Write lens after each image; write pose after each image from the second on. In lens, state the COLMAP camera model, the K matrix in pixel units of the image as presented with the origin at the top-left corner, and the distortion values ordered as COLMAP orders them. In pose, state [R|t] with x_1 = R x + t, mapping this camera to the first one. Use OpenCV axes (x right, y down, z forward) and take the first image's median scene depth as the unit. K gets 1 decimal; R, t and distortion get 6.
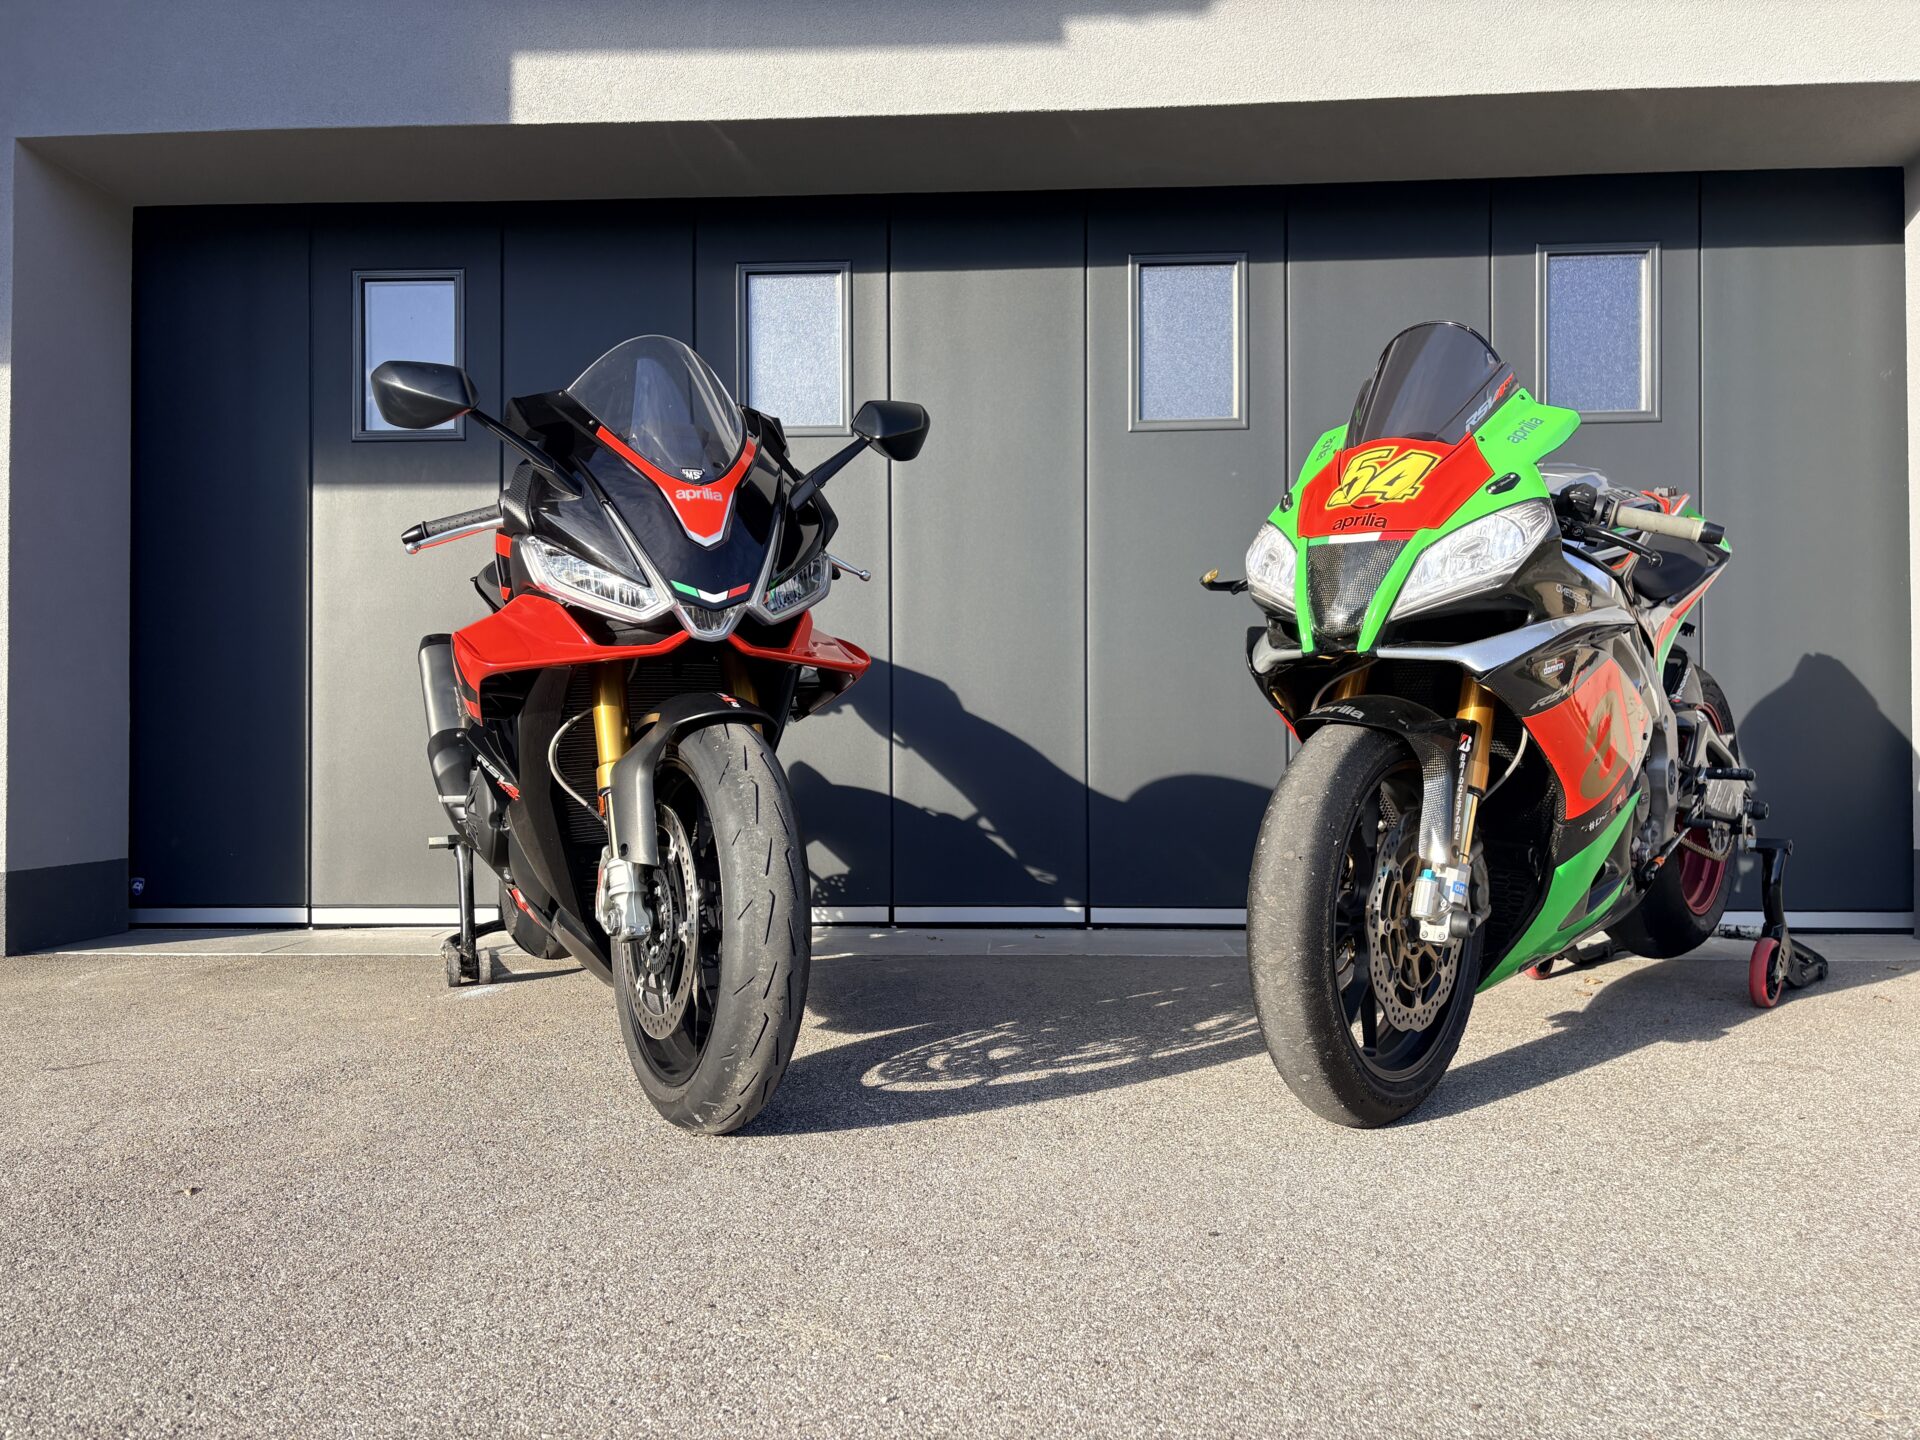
lens RADIAL K [[1451.6, 0, 962.4], [0, 1451.6, 726.9], [0, 0, 1]] dist [0.038277, -0.011601]
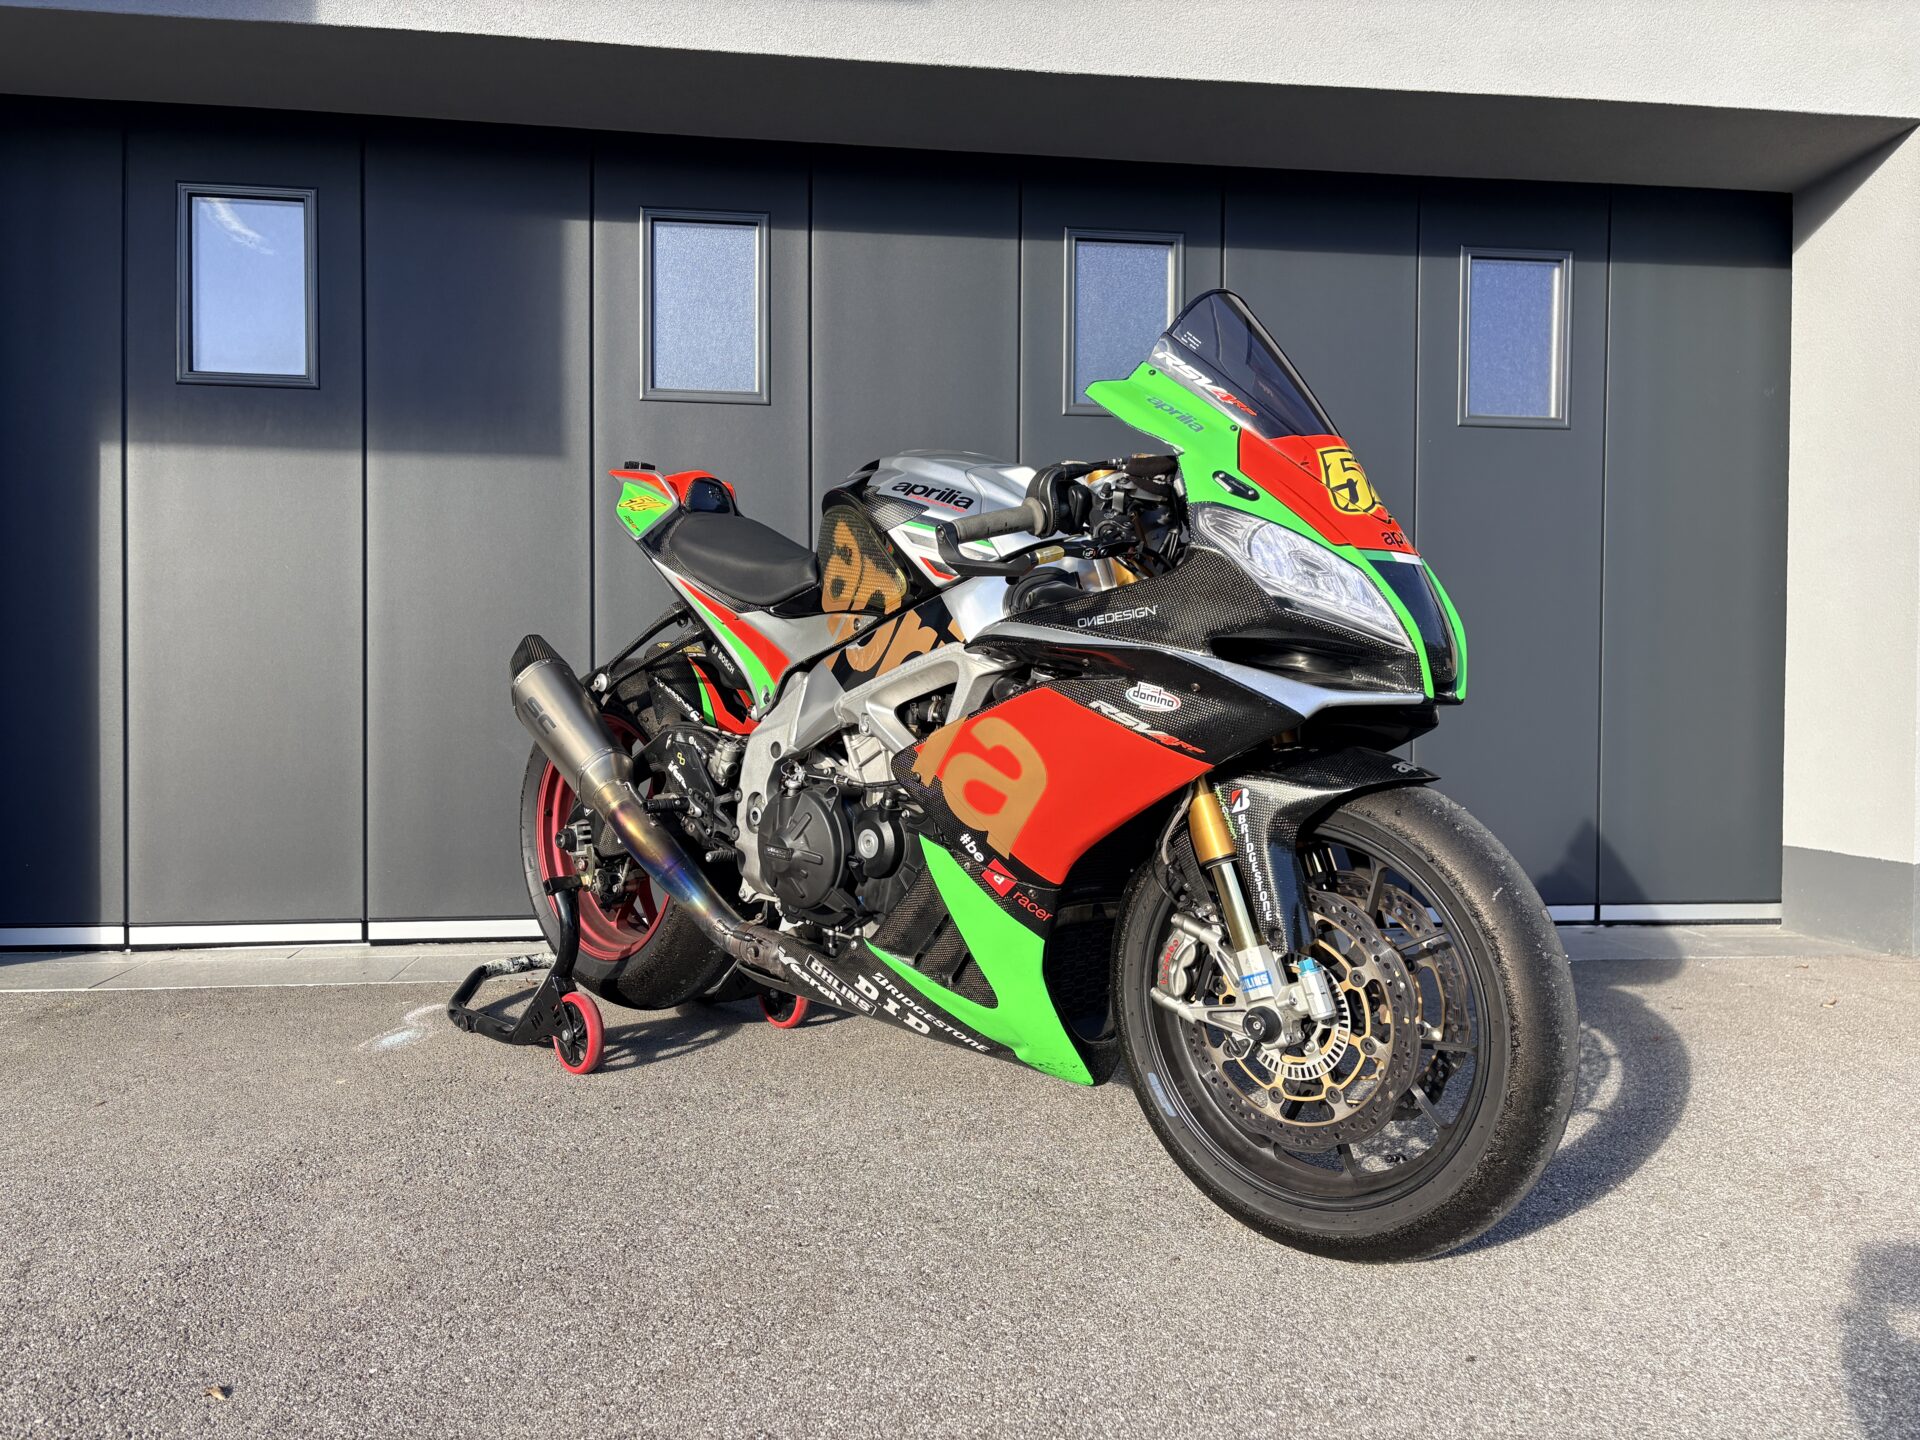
lens RADIAL K [[1448.8, 0, 965.8], [0, 1448.8, 723.1], [0, 0, 1]] dist [0.043778, -0.025347]
pose [[0.983342, 0.006372, 0.181651, -0.135656], [-0.012005, 0.999480, 0.029930, -0.031995], [-0.181366, -0.031612, 0.982907, 0.075720]]
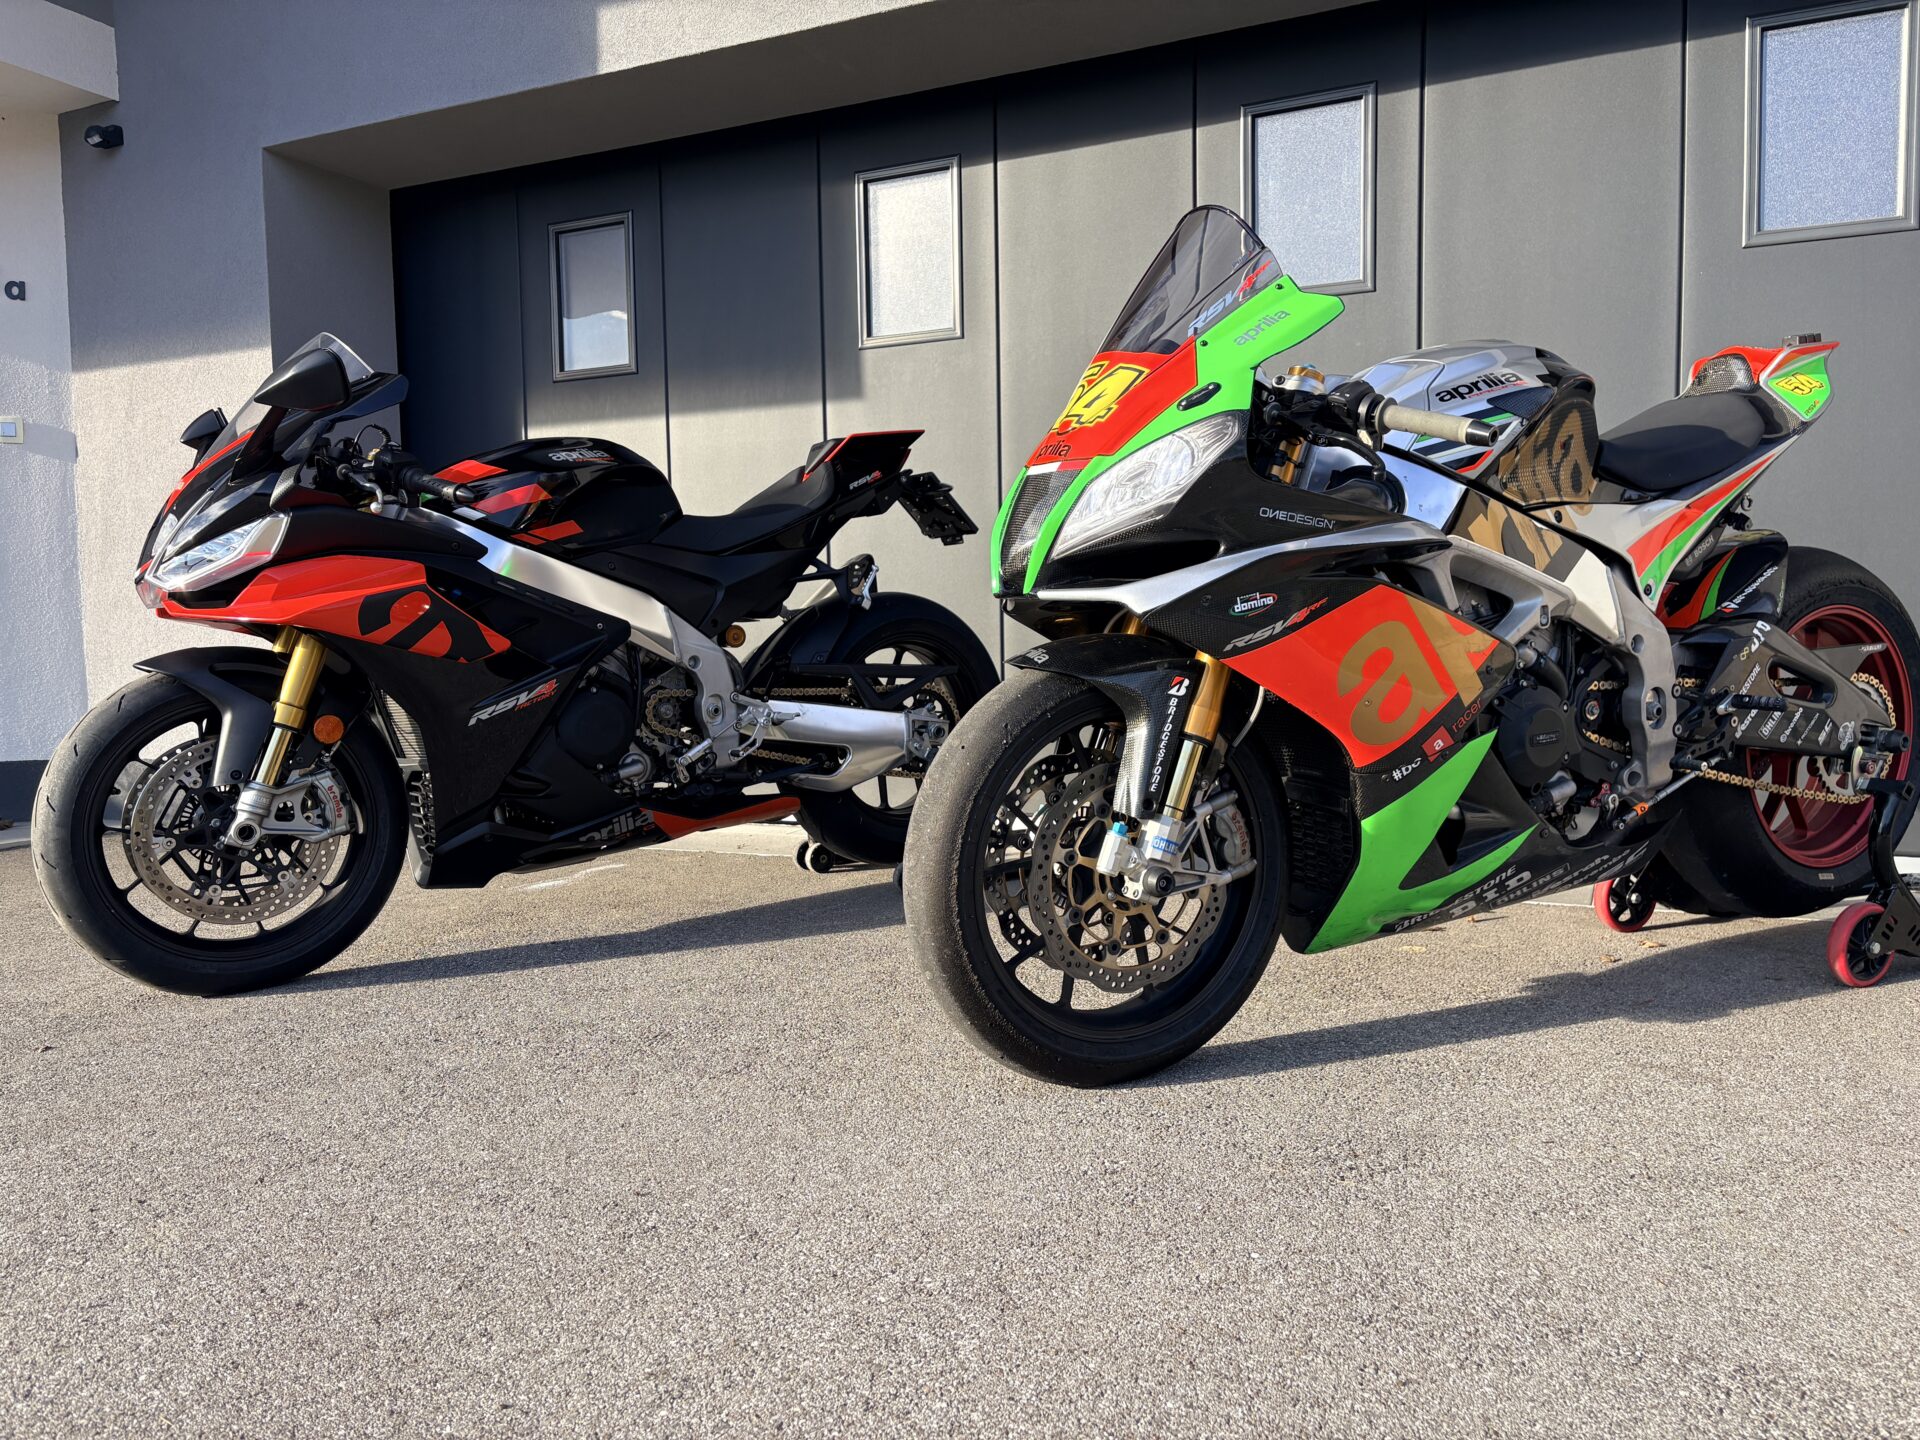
lens RADIAL K [[1448.8, 0, 977.2], [0, 1448.8, 718.7], [0, 0, 1]] dist [0.126926, -0.161210]
pose [[0.928637, 0.009794, -0.370860, 0.345575], [0.023193, 0.996163, 0.084383, -0.029662], [0.370264, -0.086963, 0.924847, 0.066949]]
